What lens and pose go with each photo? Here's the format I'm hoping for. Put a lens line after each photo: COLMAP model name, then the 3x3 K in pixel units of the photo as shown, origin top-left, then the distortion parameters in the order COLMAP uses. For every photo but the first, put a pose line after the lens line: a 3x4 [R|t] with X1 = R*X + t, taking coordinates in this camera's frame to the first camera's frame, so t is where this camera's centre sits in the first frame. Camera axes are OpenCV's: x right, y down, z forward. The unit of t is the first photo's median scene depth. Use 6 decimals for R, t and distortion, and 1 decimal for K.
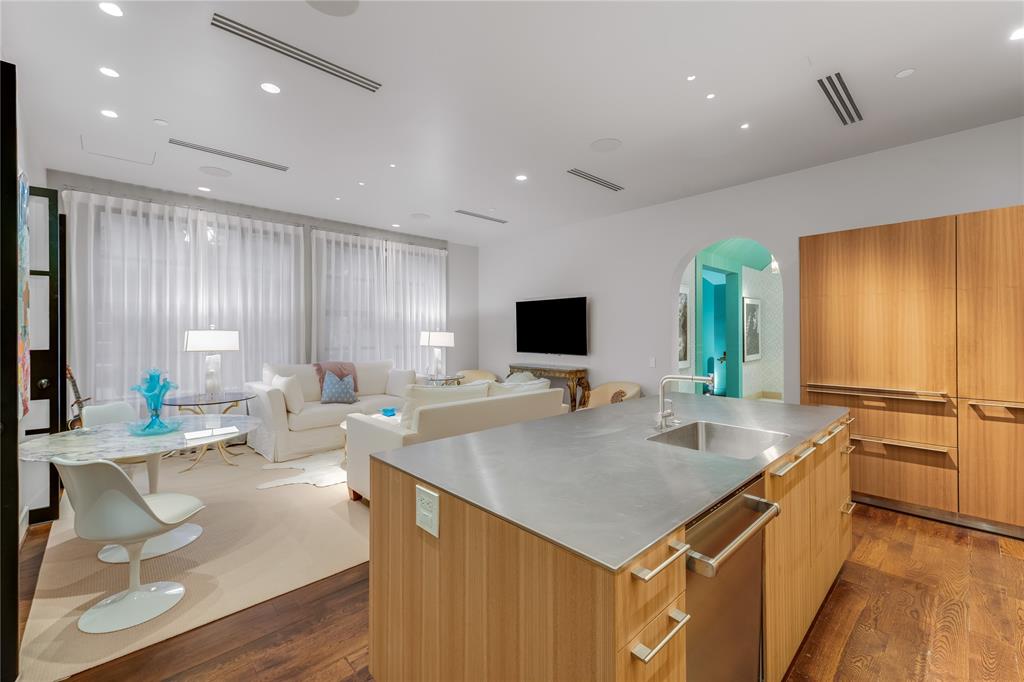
lens RADIAL K [[426.8, 0, 517.7], [0, 426.8, 332.6], [0, 0, 1]] dist [0.025875, -0.007873]
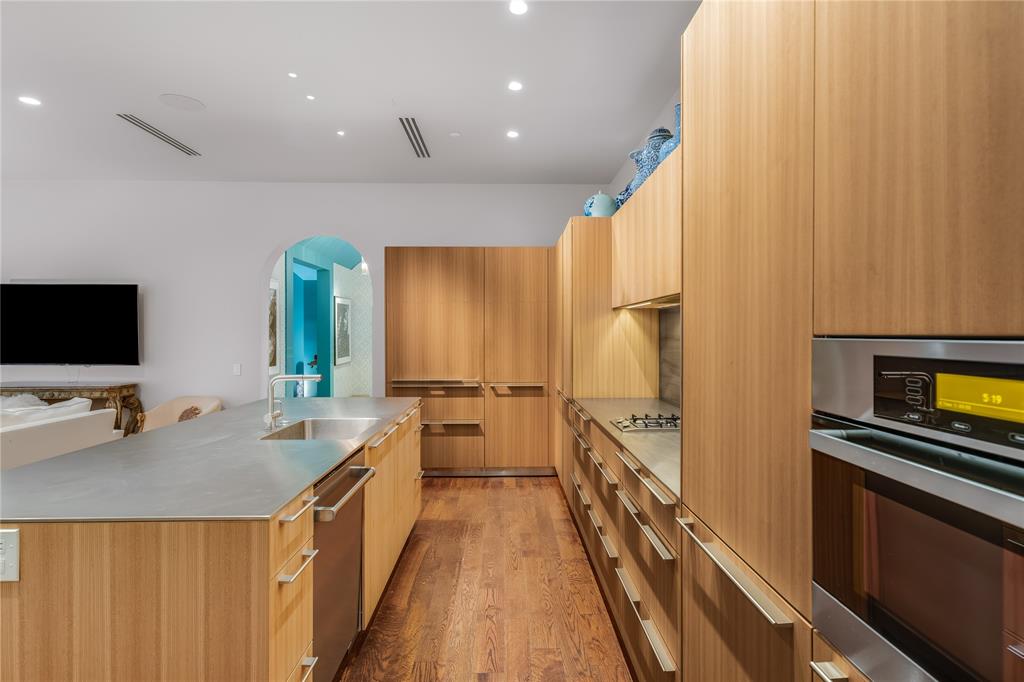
lens RADIAL K [[577.2, 0, 513.1], [0, 577.2, 338.4], [0, 0, 1]] dist [-0.000645, 0.001242]
pose [[0.695157, -0.002610, 0.718854, -0.219626], [-0.003177, 0.999972, 0.006703, -0.000394], [-0.718851, -0.006943, 0.695129, -0.313923]]
